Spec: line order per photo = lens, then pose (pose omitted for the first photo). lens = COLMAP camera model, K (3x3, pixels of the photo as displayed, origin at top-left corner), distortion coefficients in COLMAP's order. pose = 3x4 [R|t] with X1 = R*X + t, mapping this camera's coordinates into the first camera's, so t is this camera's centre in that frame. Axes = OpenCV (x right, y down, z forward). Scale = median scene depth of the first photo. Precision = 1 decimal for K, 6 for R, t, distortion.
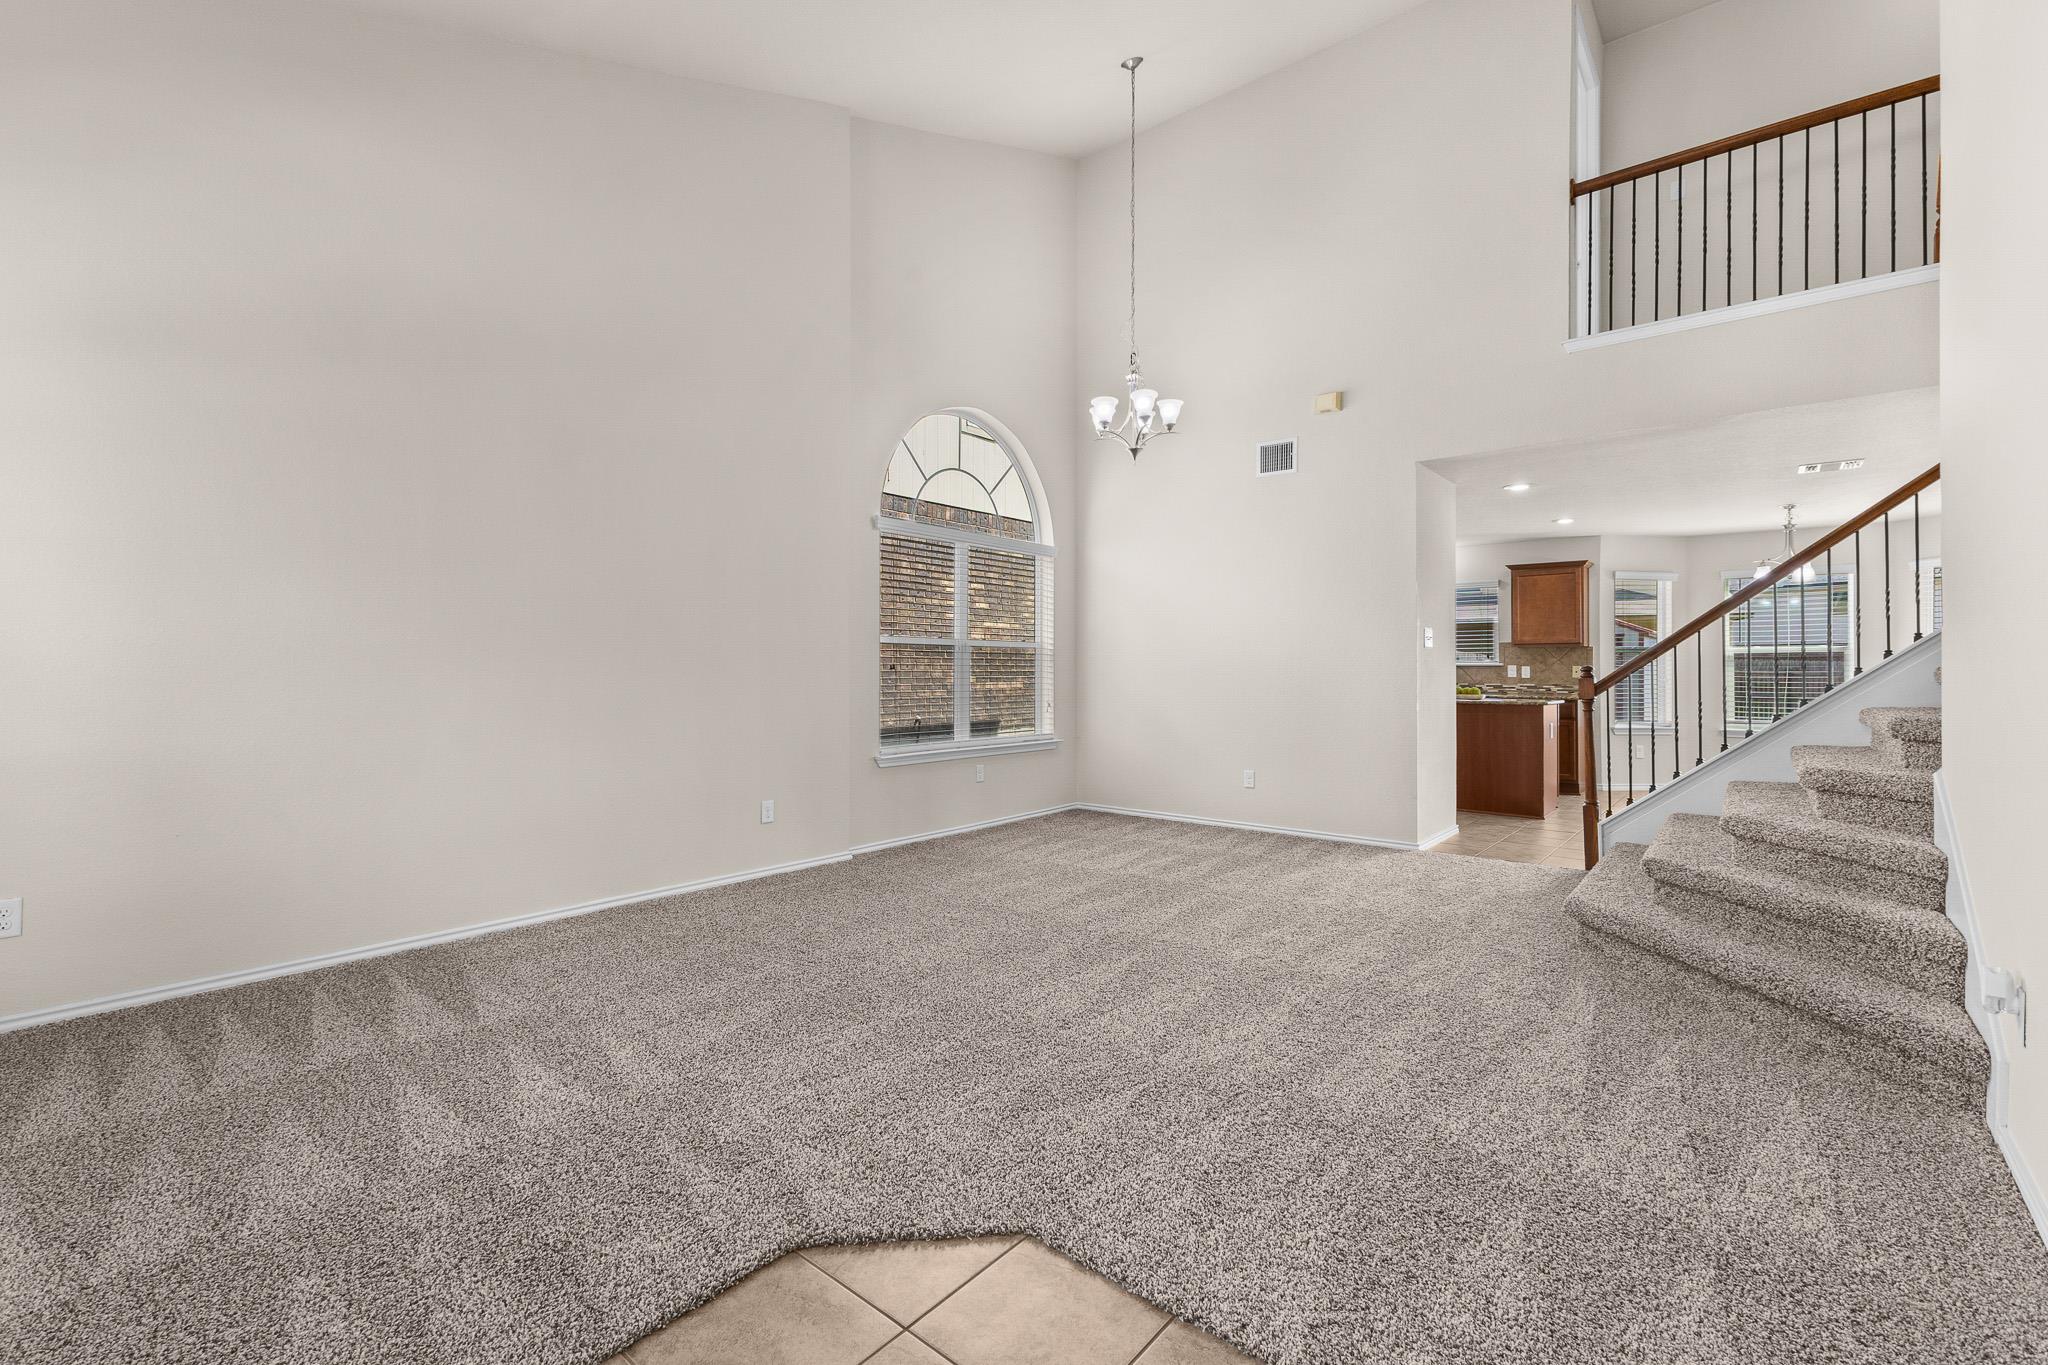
lens RADIAL K [[904.4, 0, 1002.4], [0, 904.4, 668.5], [0, 0, 1]] dist [0.006253, 0.002588]
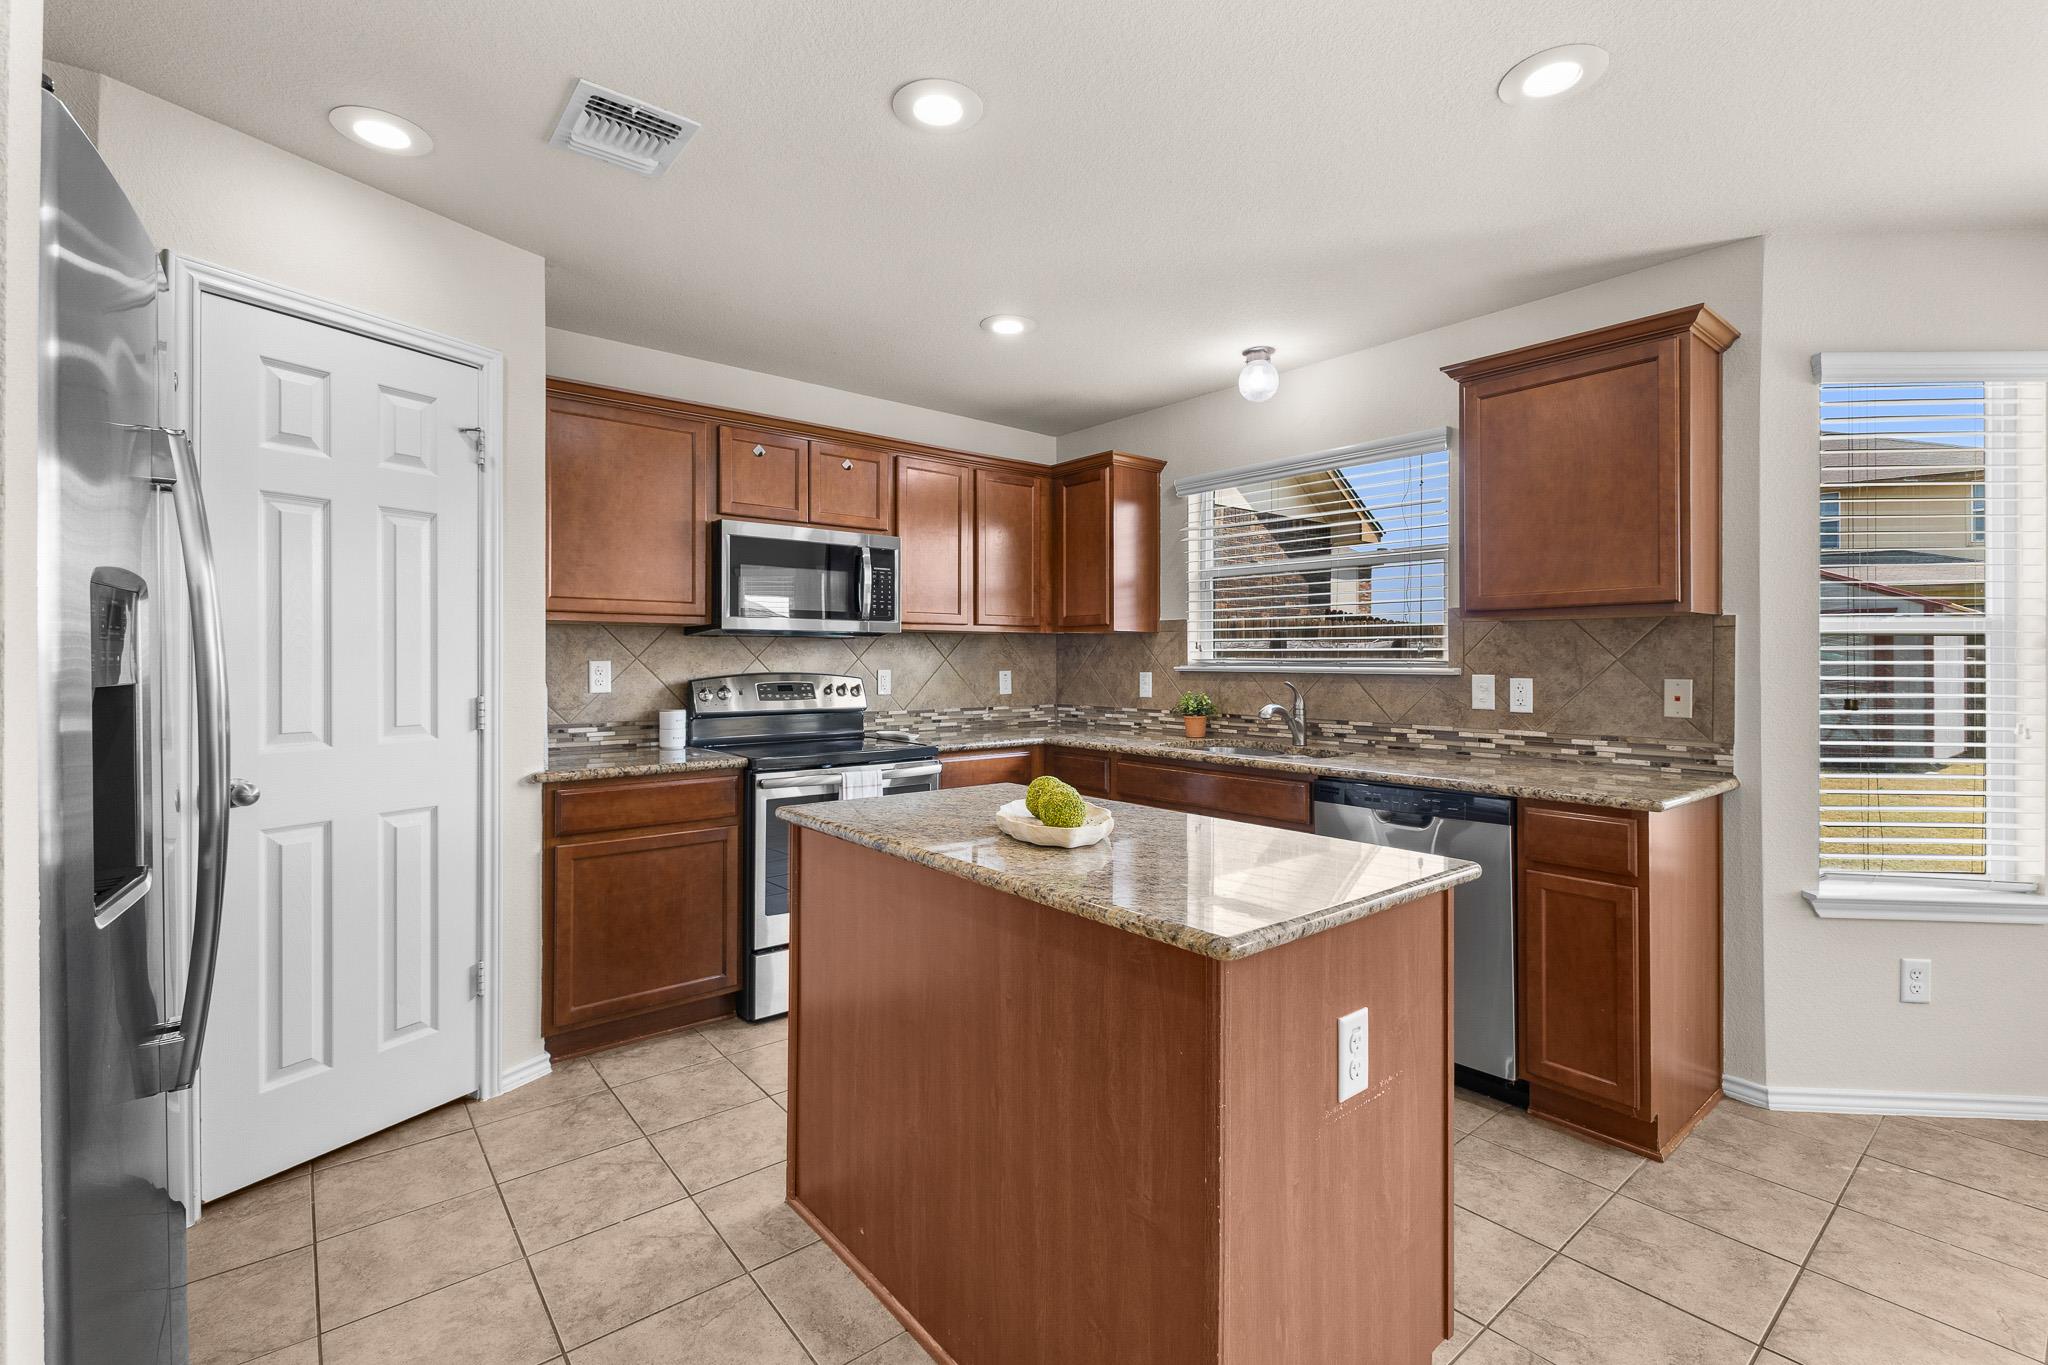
lens RADIAL K [[904.4, 0, 997.8], [0, 904.4, 647.5], [0, 0, 1]] dist [0.006253, 0.002588]
pose [[0.982126, -0.000316, -0.188224, 0.458755], [-0.002144, 0.999915, -0.012866, -0.009025], [0.188212, 0.013040, 0.982042, 0.647350]]
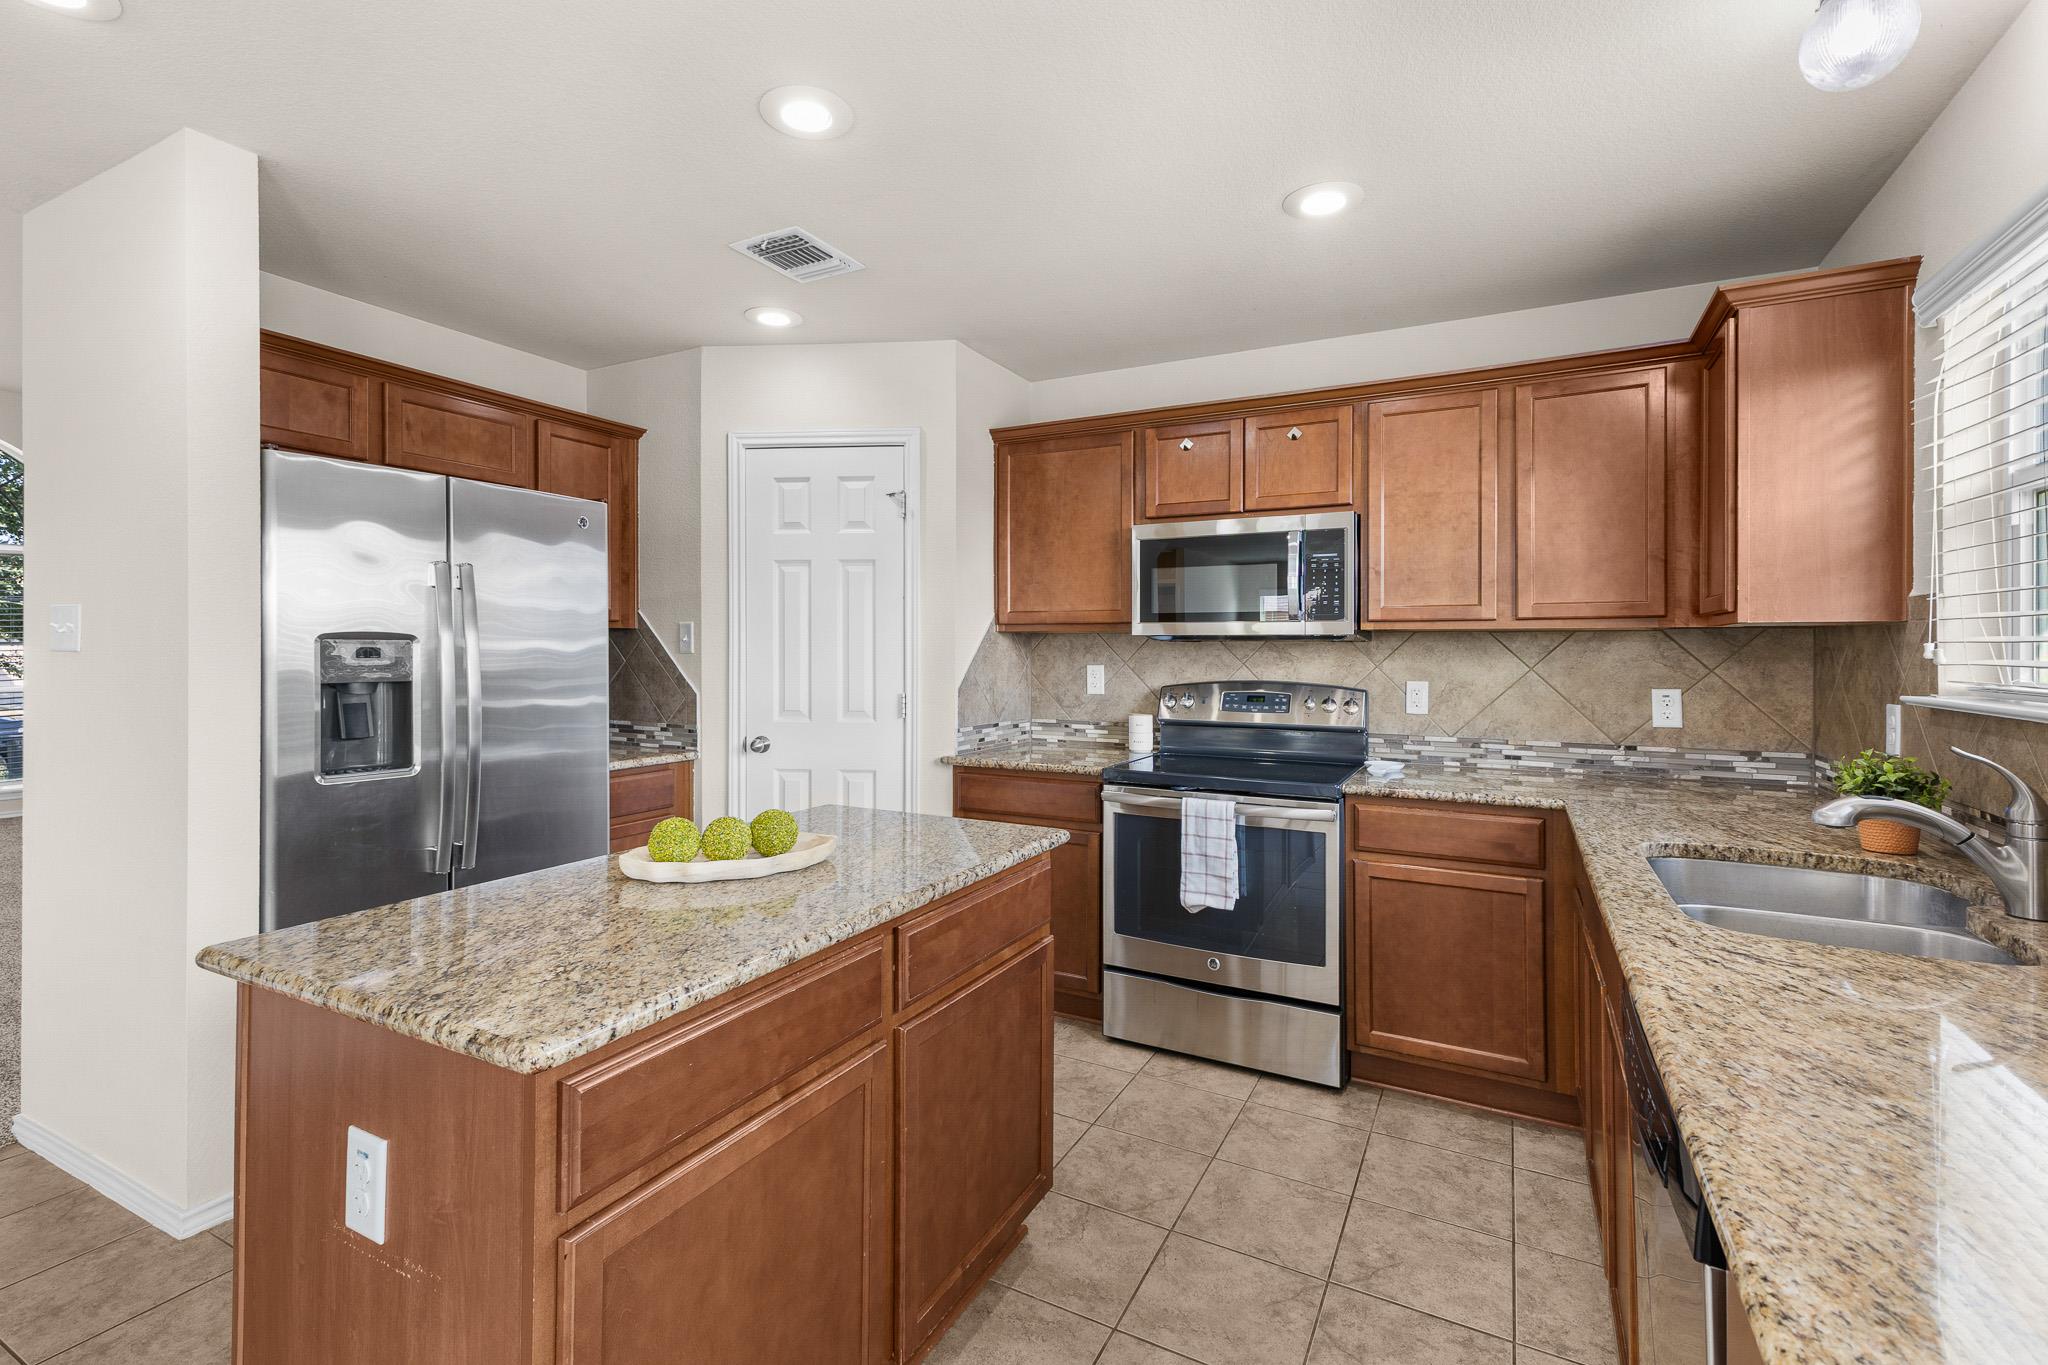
lens RADIAL K [[904.4, 0, 1042.8], [0, 904.4, 653.3], [0, 0, 1]] dist [0.006253, 0.002588]
pose [[0.224648, 0.006724, -0.974417, 0.627812], [-0.004824, 0.999972, 0.005788, -0.015839], [0.974428, 0.003401, 0.224675, 0.868517]]
